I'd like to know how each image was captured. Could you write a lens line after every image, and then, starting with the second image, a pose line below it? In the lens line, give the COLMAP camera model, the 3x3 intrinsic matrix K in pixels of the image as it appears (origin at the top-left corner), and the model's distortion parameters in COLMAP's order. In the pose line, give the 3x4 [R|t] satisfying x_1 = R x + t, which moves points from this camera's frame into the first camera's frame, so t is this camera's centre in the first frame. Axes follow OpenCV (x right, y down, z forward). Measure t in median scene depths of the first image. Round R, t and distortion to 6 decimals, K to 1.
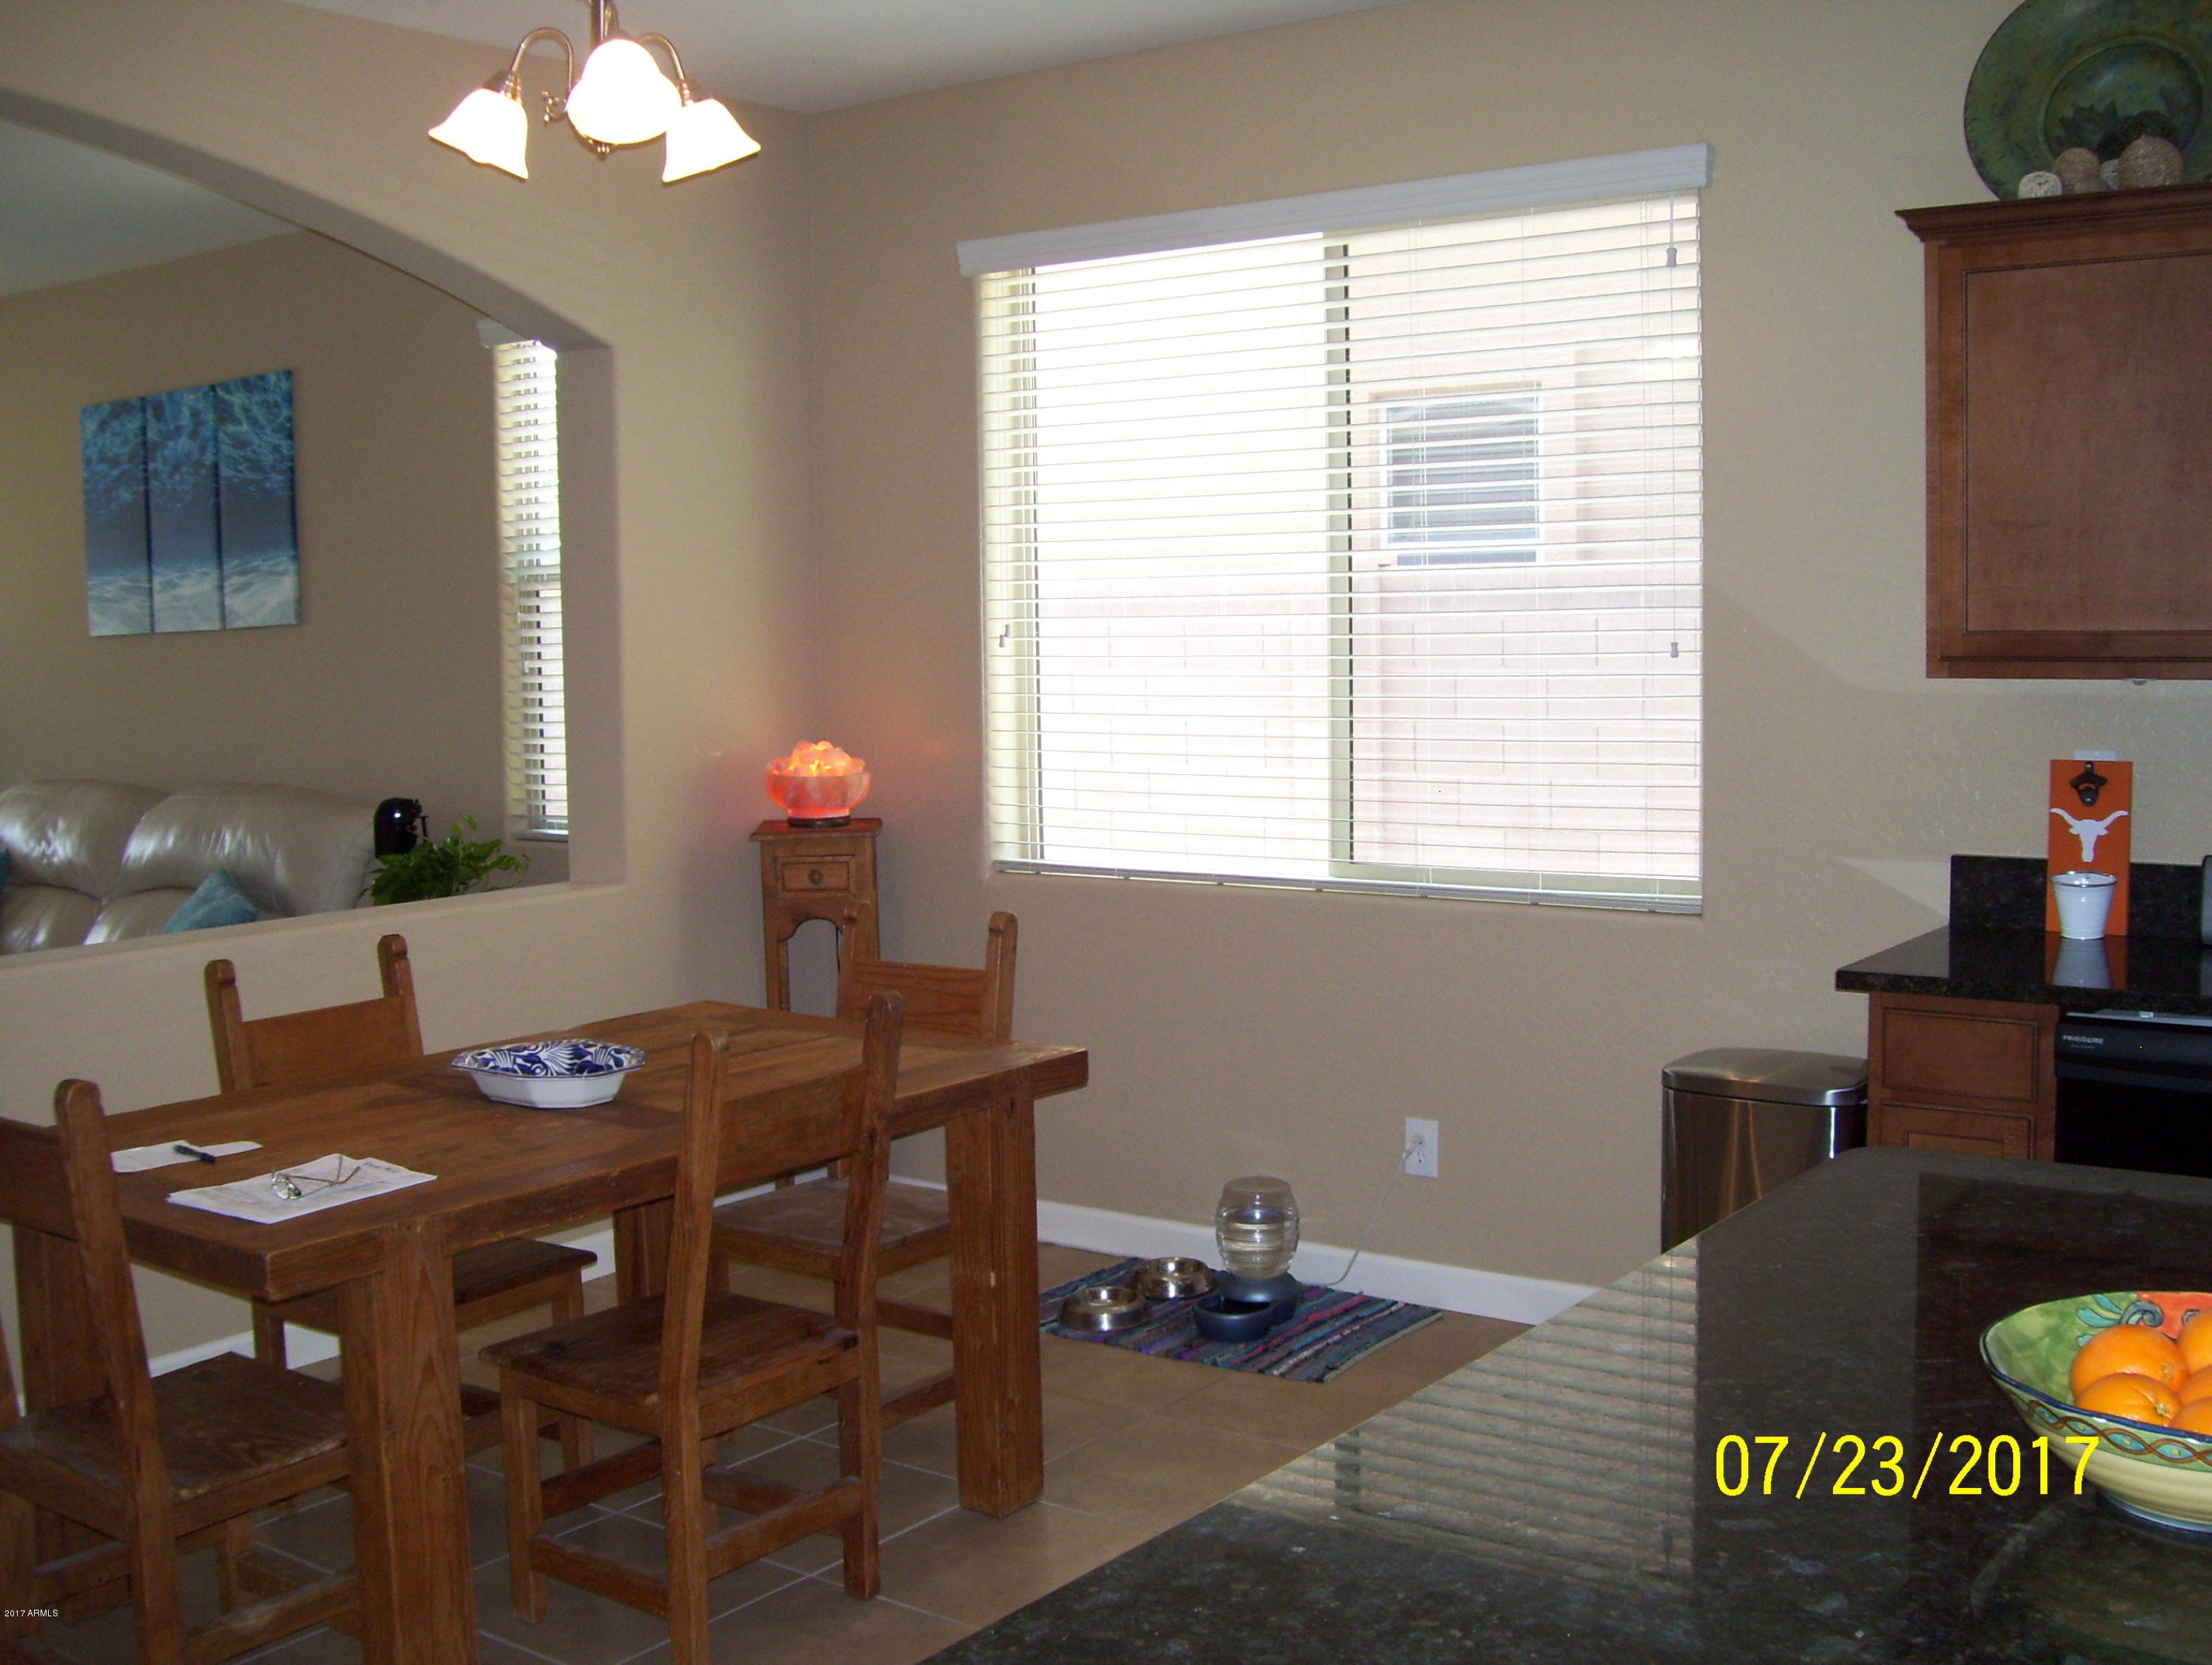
lens RADIAL K [[2343.5, 0, 1106.0], [0, 2343.5, 832.5], [0, 0, 1]] dist [-0.203768, 0.192586]
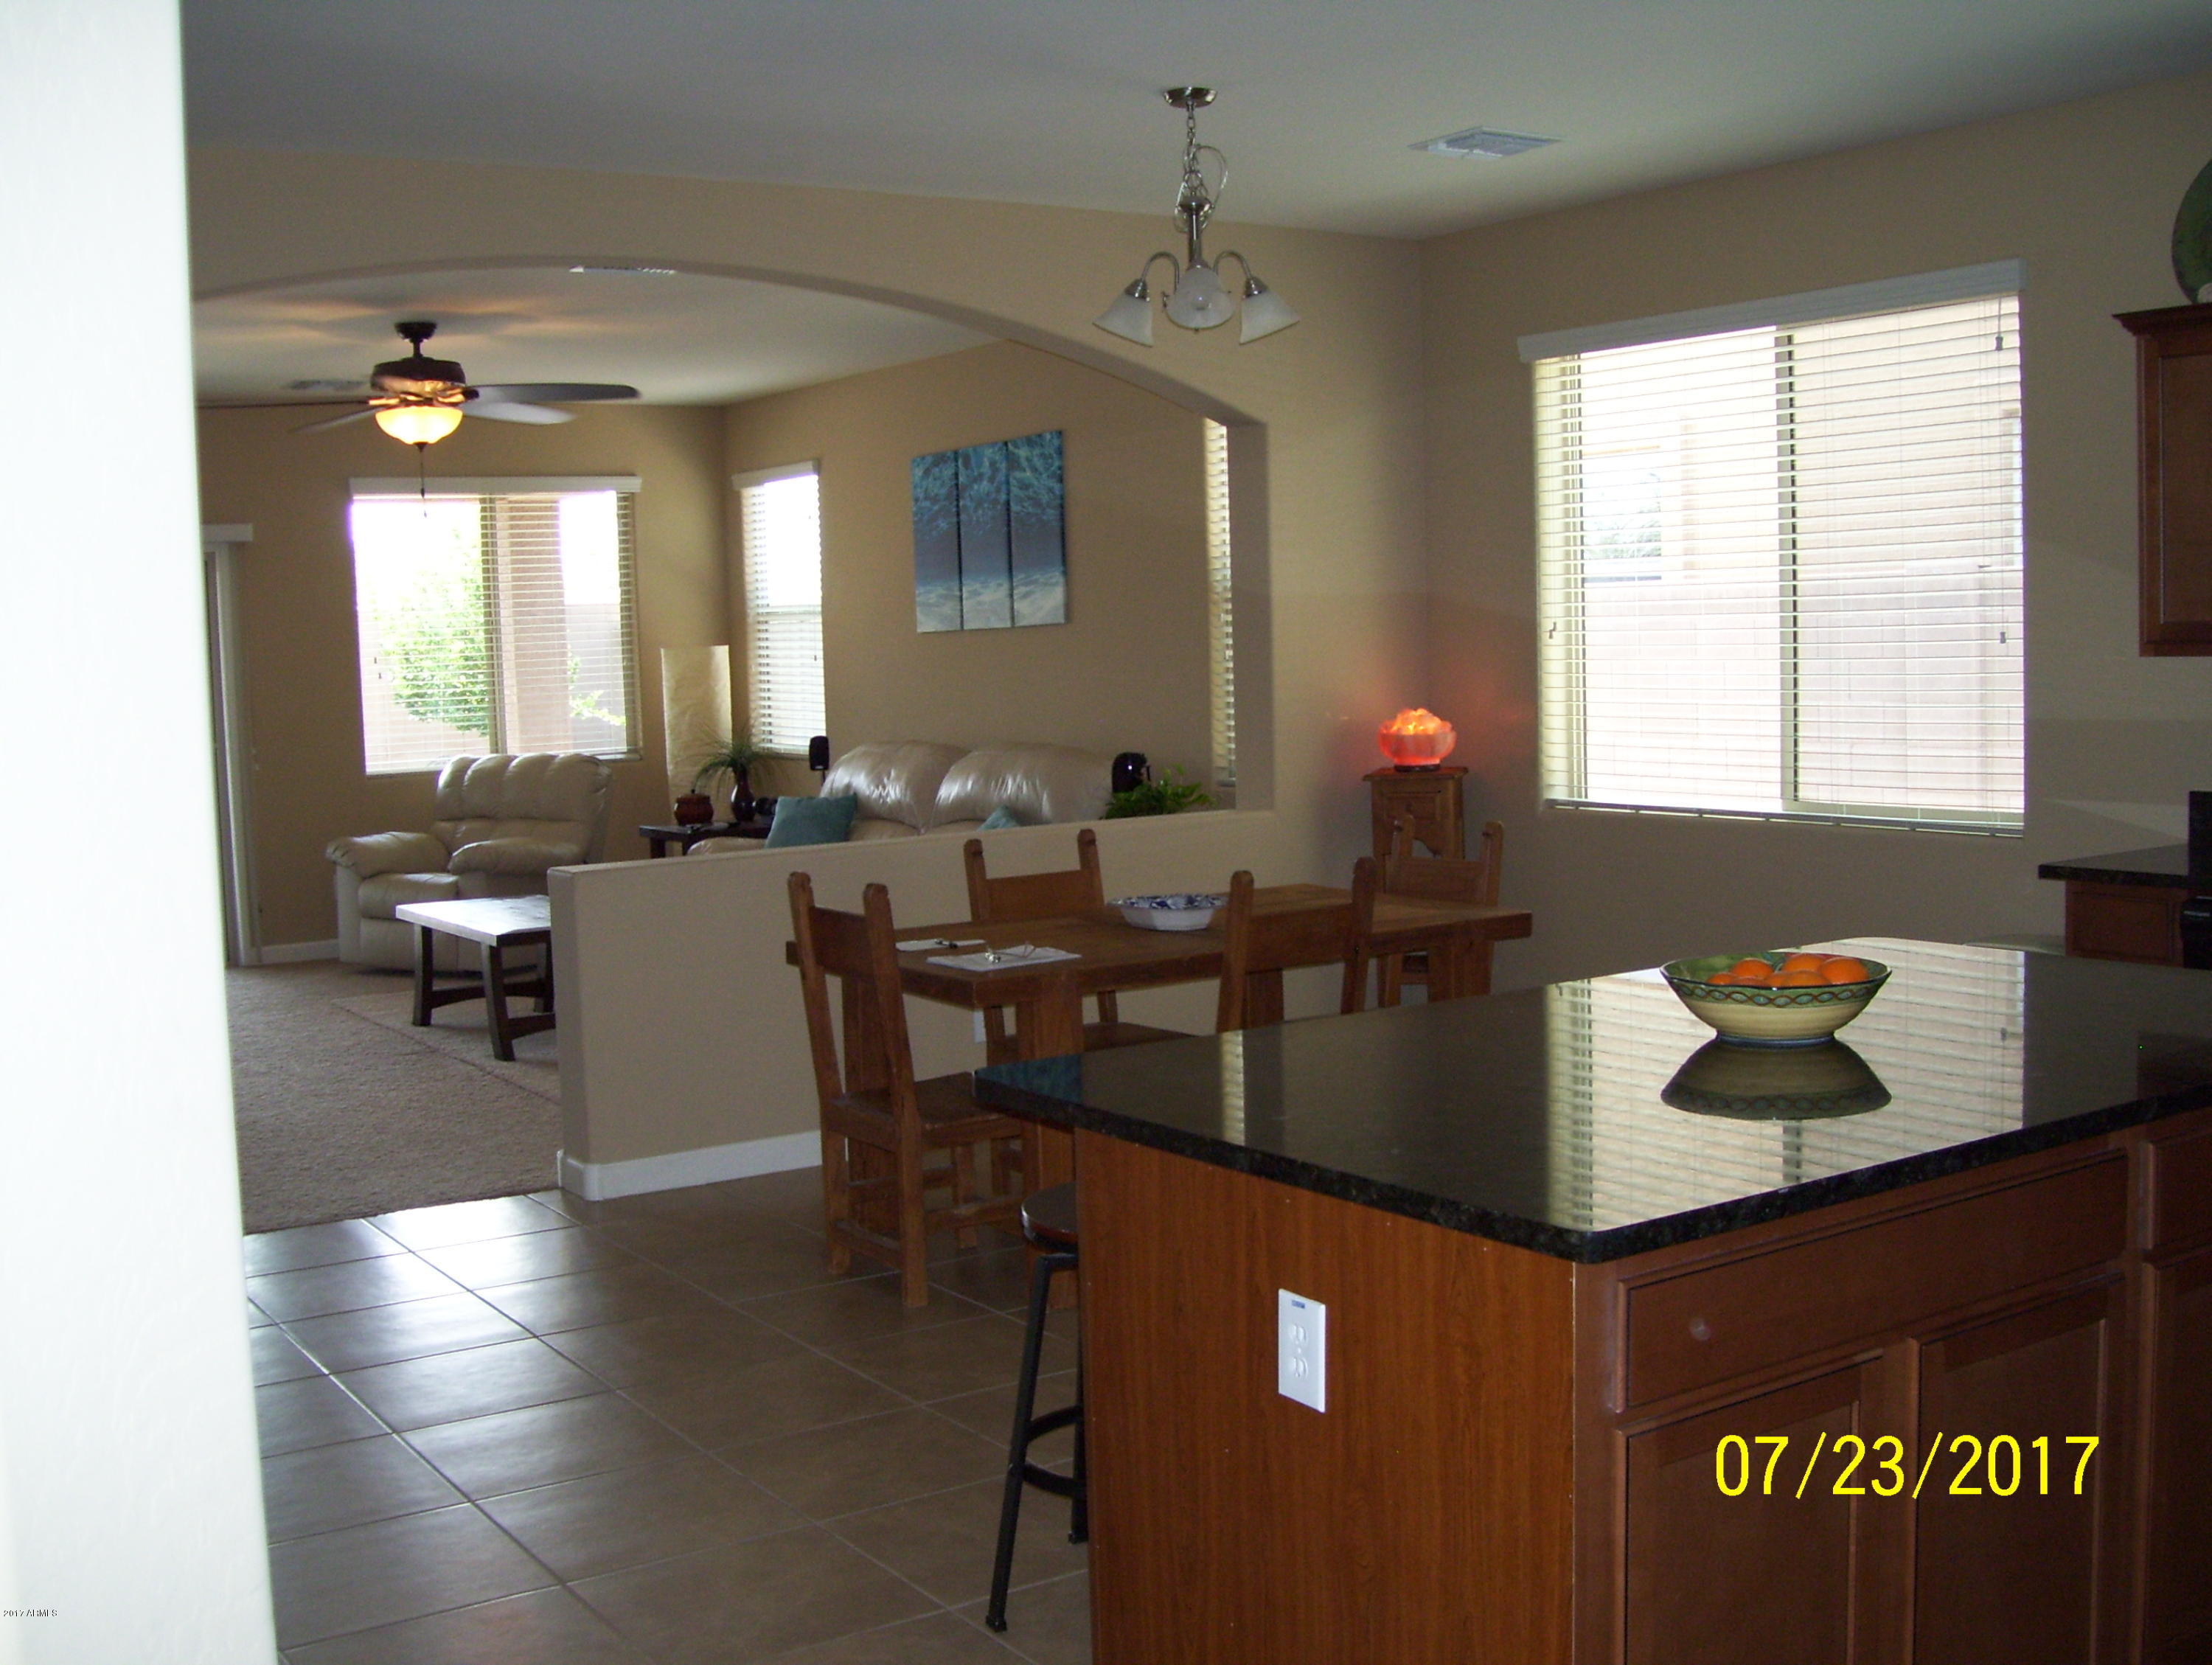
lens RADIAL K [[2334.0, 0, 1145.3], [0, 2334.0, 820.0], [0, 0, 1]] dist [-0.183041, 0.153934]
pose [[0.944520, 0.014808, -0.328119, 0.156603], [-0.015244, 0.999883, 0.001241, 0.023929], [0.328099, 0.003830, 0.944636, -0.299883]]
